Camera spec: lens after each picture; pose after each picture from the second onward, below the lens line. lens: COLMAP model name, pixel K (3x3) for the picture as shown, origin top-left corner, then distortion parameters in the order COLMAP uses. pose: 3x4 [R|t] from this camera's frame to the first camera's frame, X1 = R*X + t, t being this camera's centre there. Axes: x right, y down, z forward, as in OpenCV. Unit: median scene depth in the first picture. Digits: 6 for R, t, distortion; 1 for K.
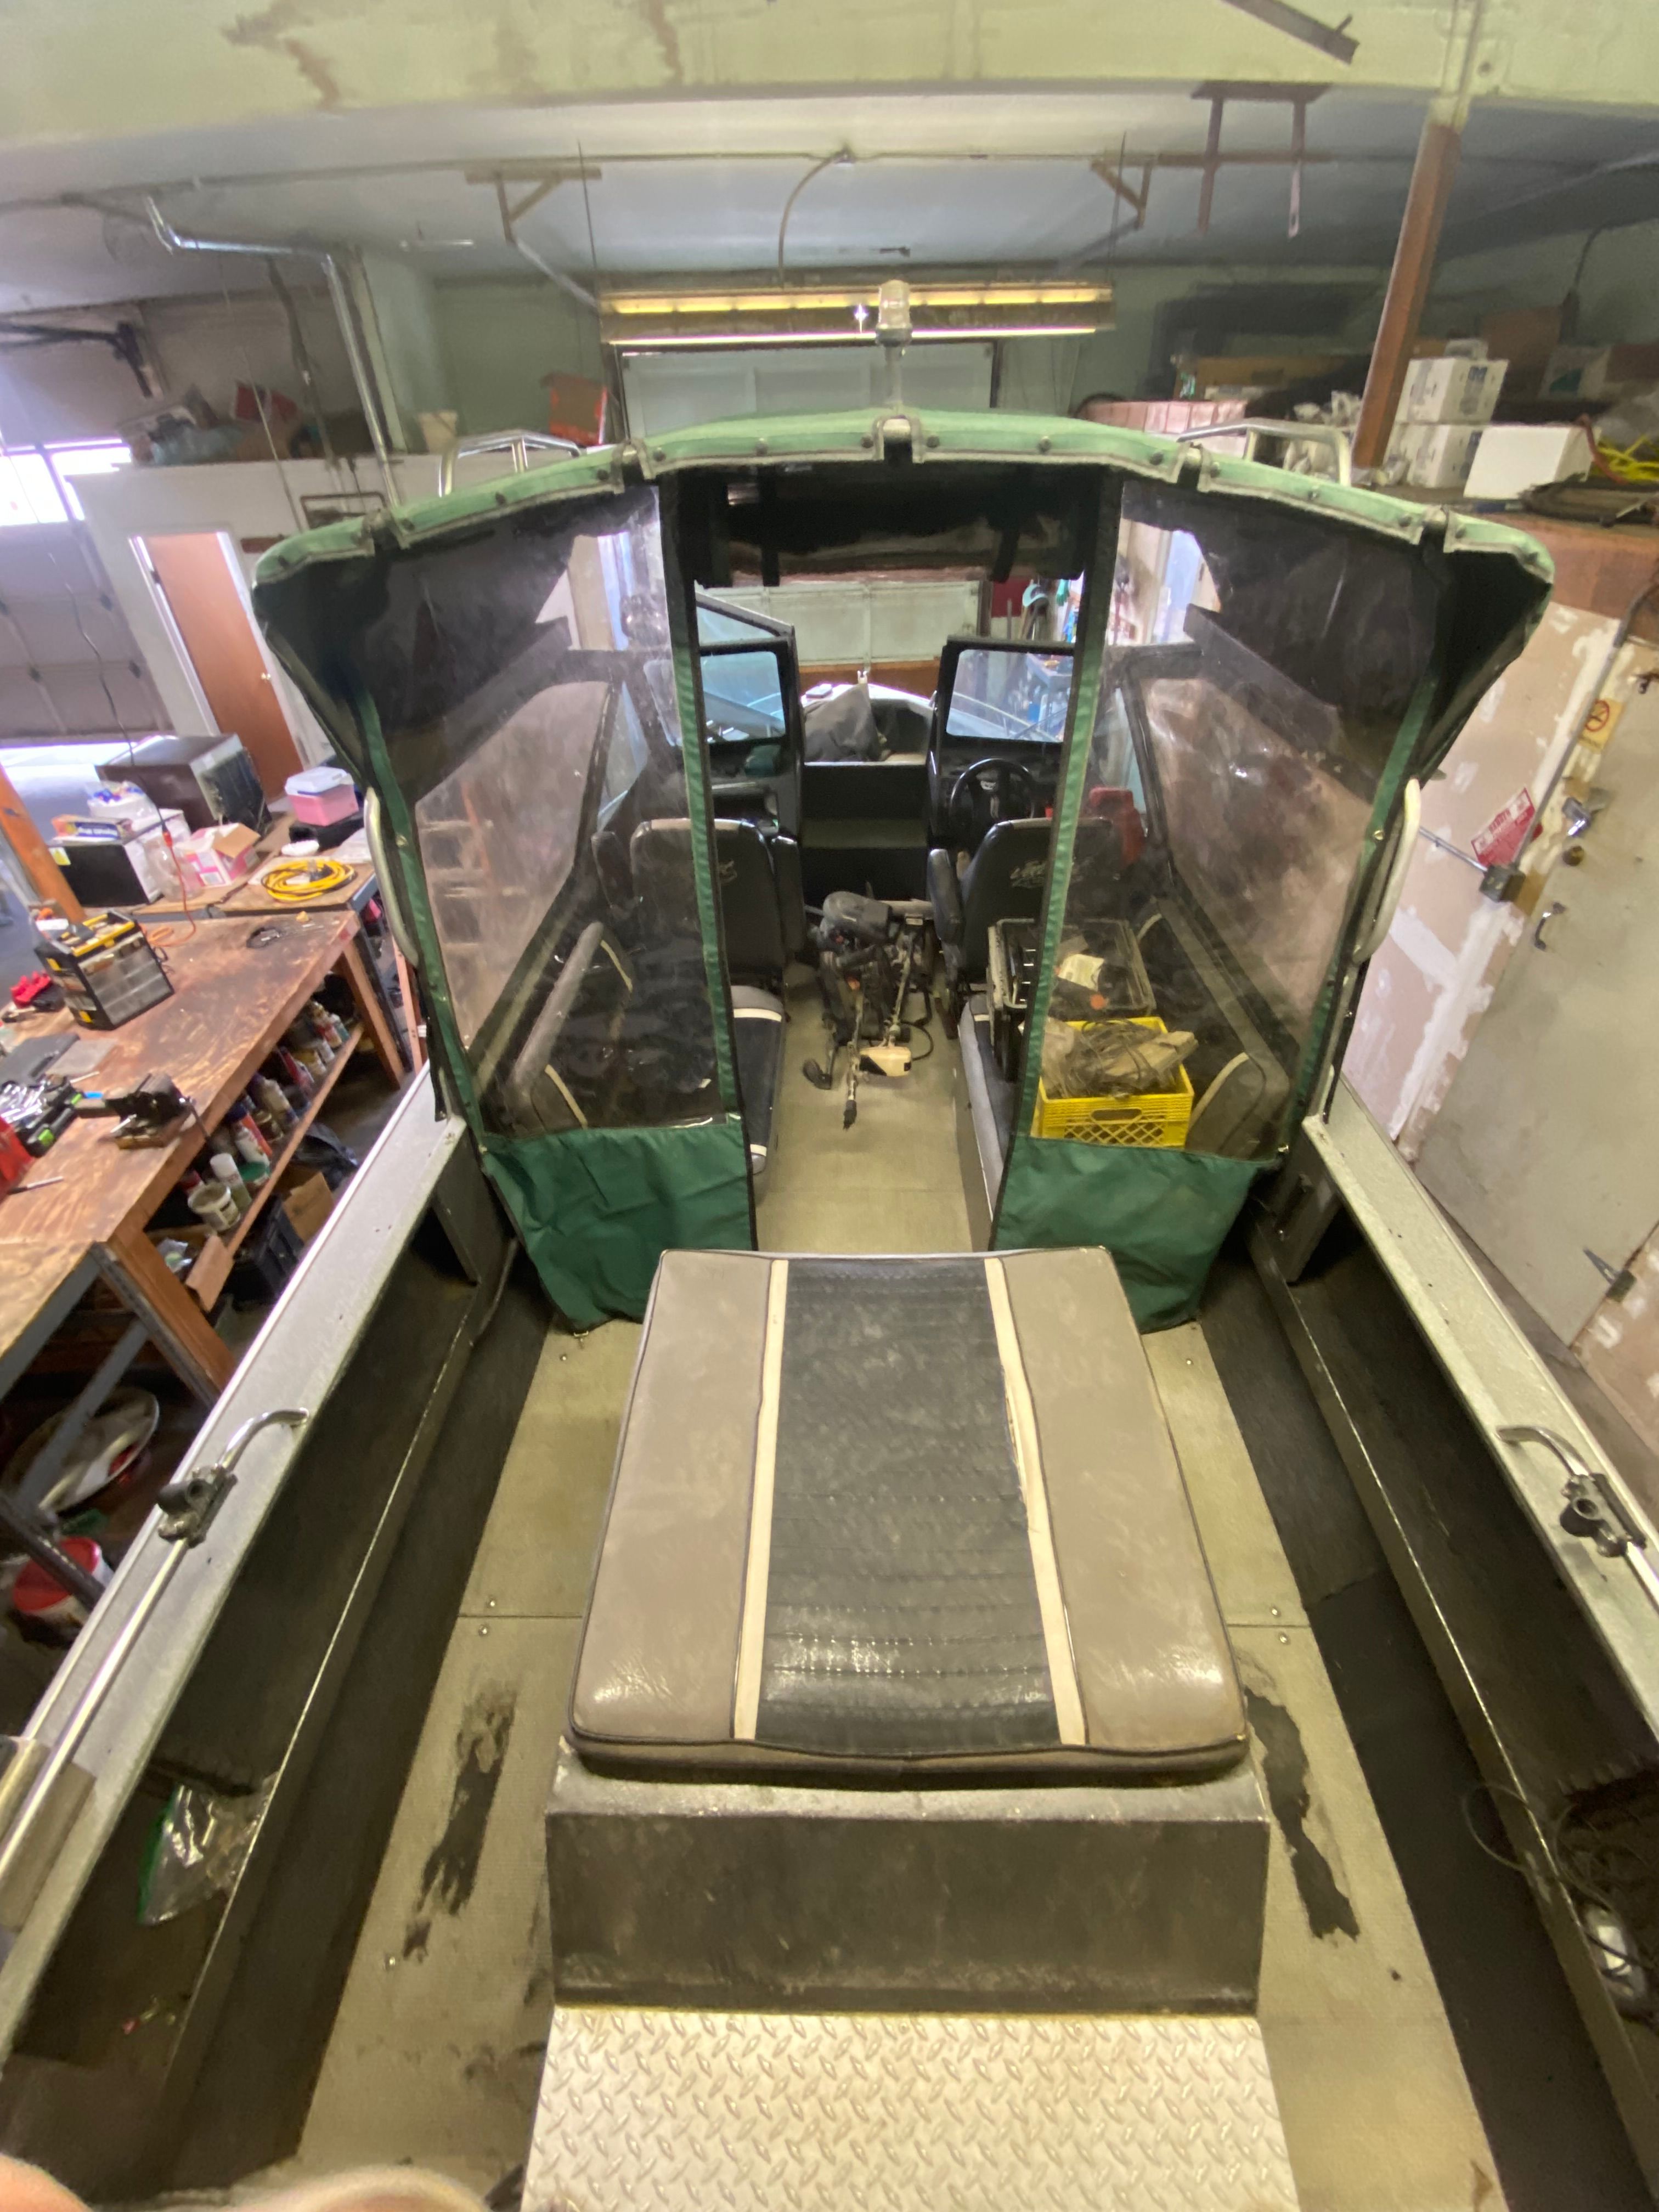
lens RADIAL K [[898.5, 0, 837.7], [0, 898.5, 1106.9], [0, 0, 1]] dist [0.030192, -0.026796]
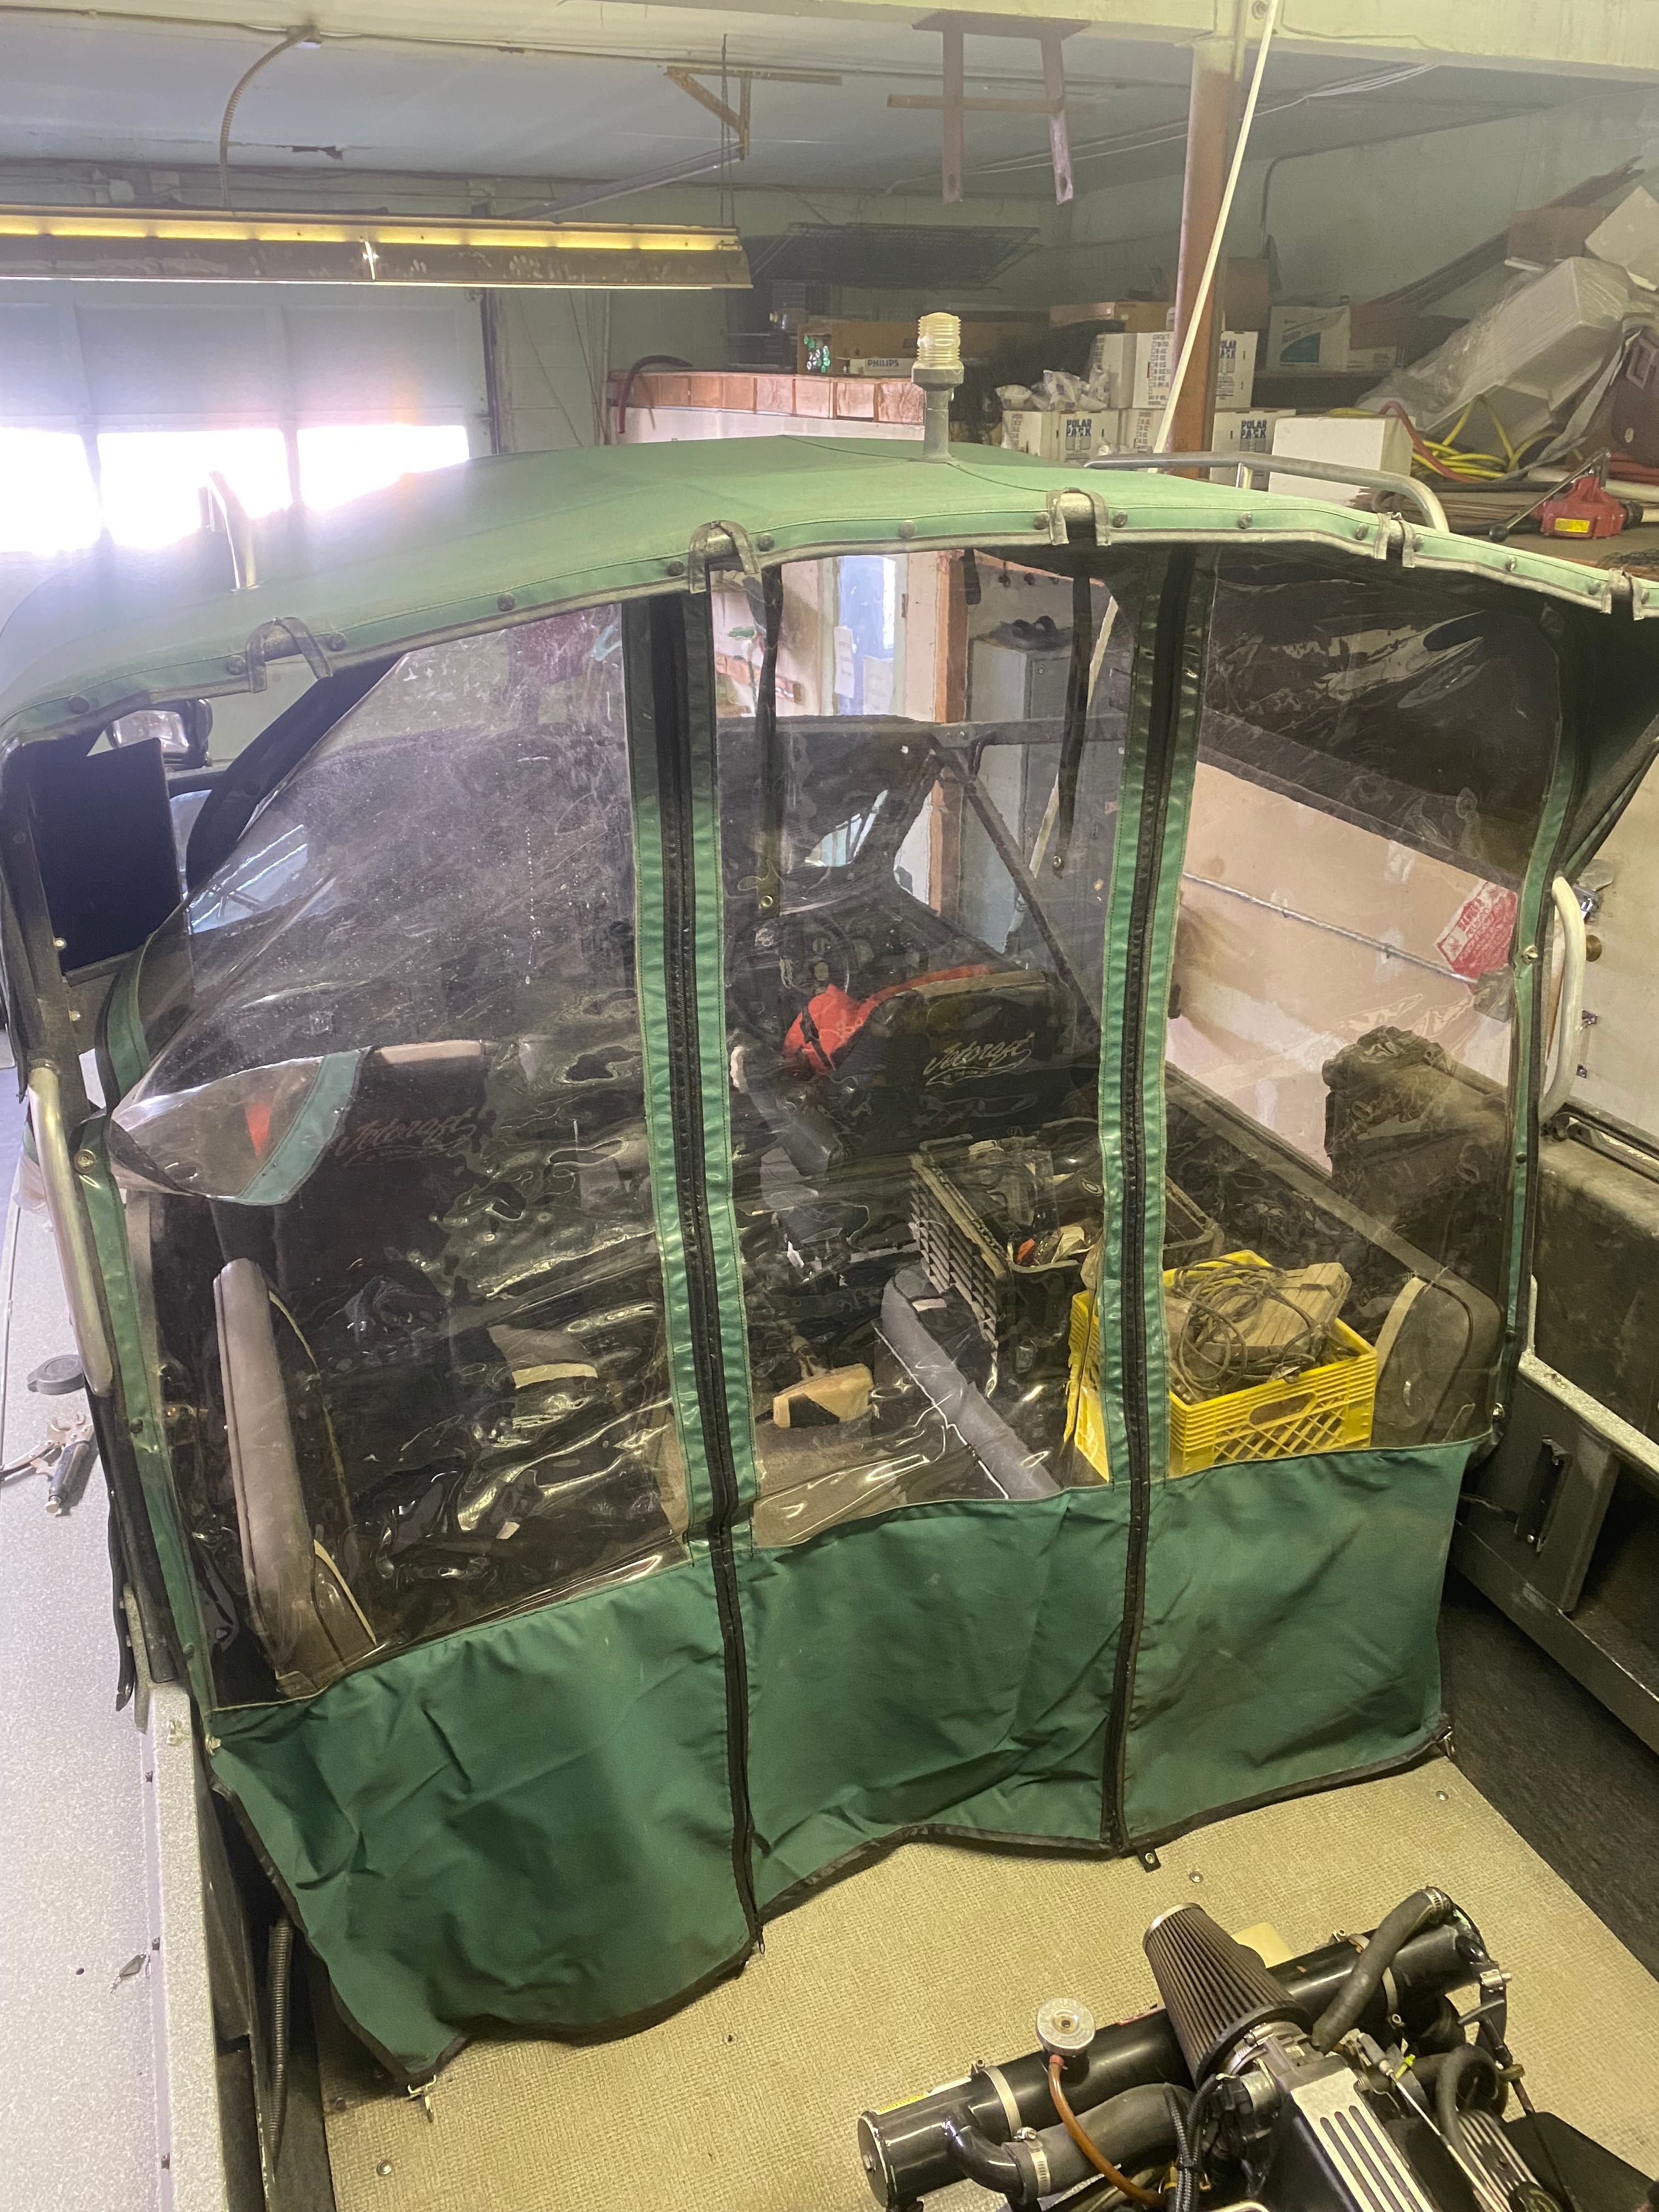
lens RADIAL K [[1692.7, 0, 823.8], [0, 1692.7, 1106.0], [0, 0, 1]] dist [0.013897, -0.000508]
pose [[0.923753, -0.138341, 0.357130, -0.376464], [0.218874, 0.955895, -0.195856, -0.031422], [-0.314284, 0.259089, 0.913290, -0.037550]]
